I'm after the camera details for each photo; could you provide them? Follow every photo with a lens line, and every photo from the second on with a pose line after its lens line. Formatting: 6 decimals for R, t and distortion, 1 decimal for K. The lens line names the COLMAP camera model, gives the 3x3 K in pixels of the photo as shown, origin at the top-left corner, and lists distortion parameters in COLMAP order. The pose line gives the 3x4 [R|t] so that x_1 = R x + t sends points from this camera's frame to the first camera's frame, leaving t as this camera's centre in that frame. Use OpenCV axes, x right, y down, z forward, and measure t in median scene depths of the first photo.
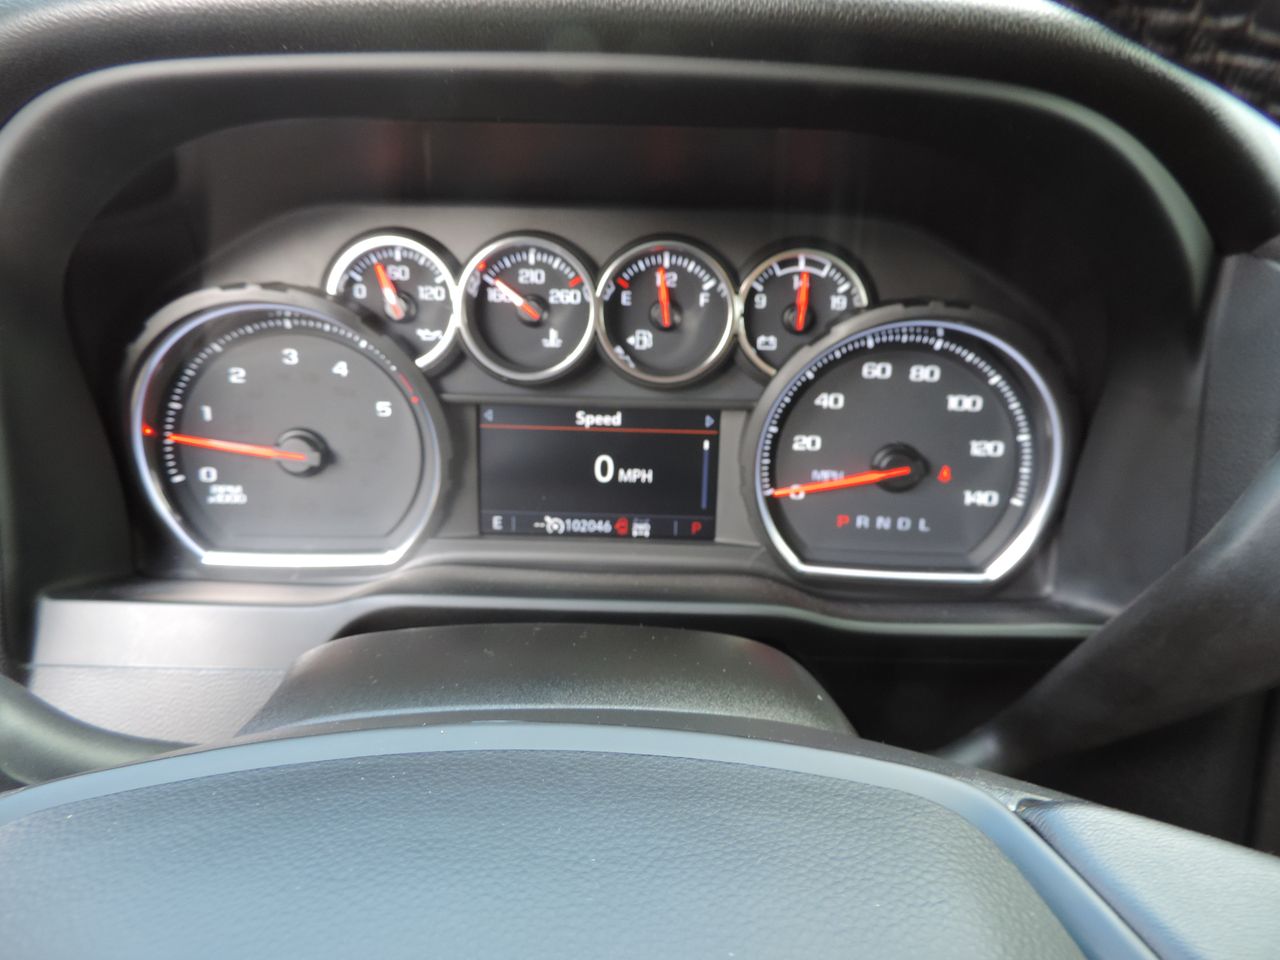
lens RADIAL K [[909.2, 0, 640.0], [0, 909.2, 480.0], [0, 0, 1]] dist [-0.027644, 0.005704]
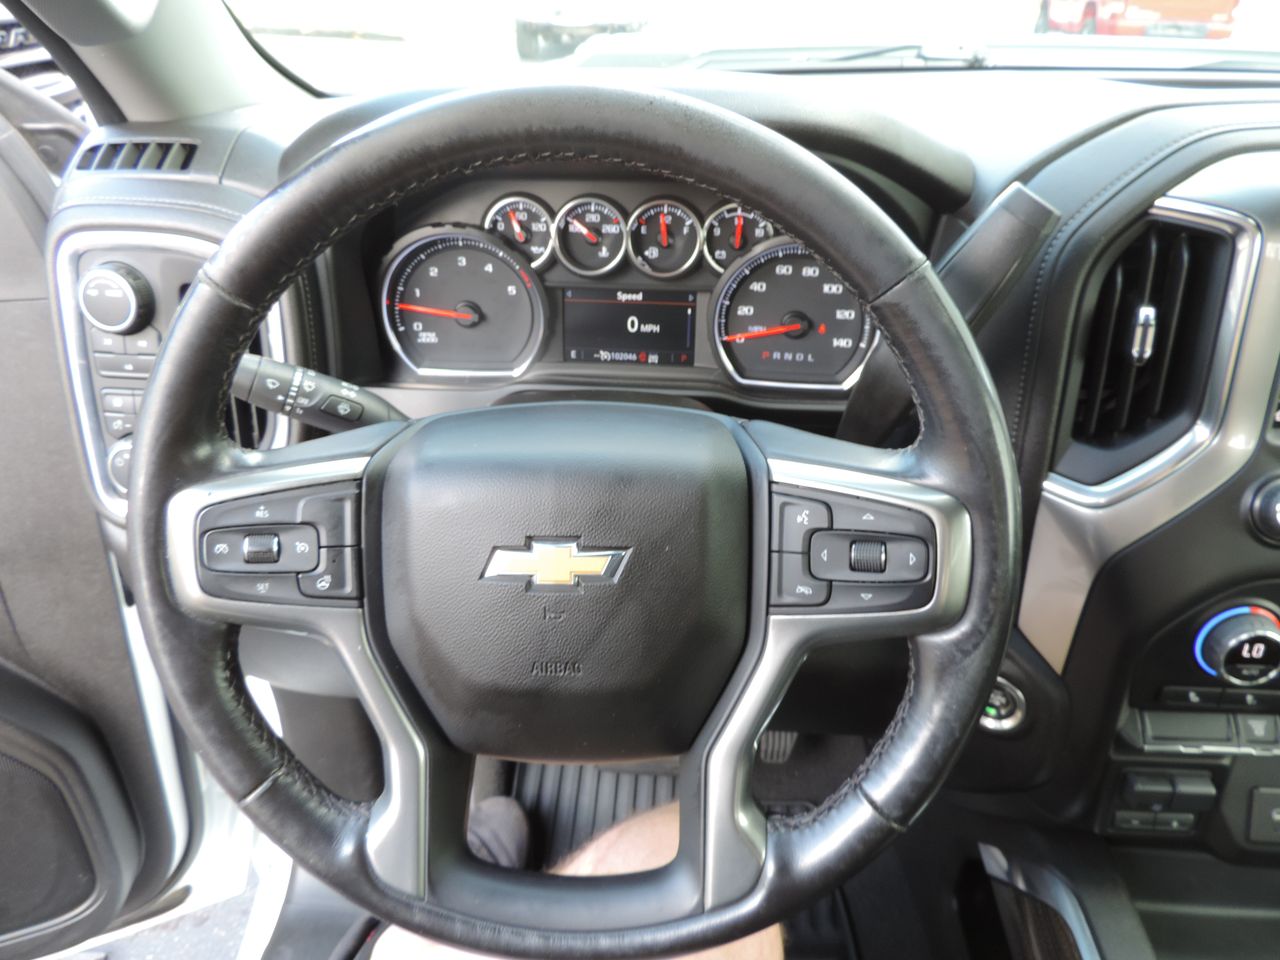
lens RADIAL K [[909.2, 0, 640.0], [0, 909.2, 480.0], [0, 0, 1]] dist [-0.027644, 0.005704]
pose [[0.997419, 0.018484, -0.069375, 0.110441], [-0.008907, 0.990683, 0.135896, 0.050465], [0.071240, -0.134927, 0.988291, -0.857381]]
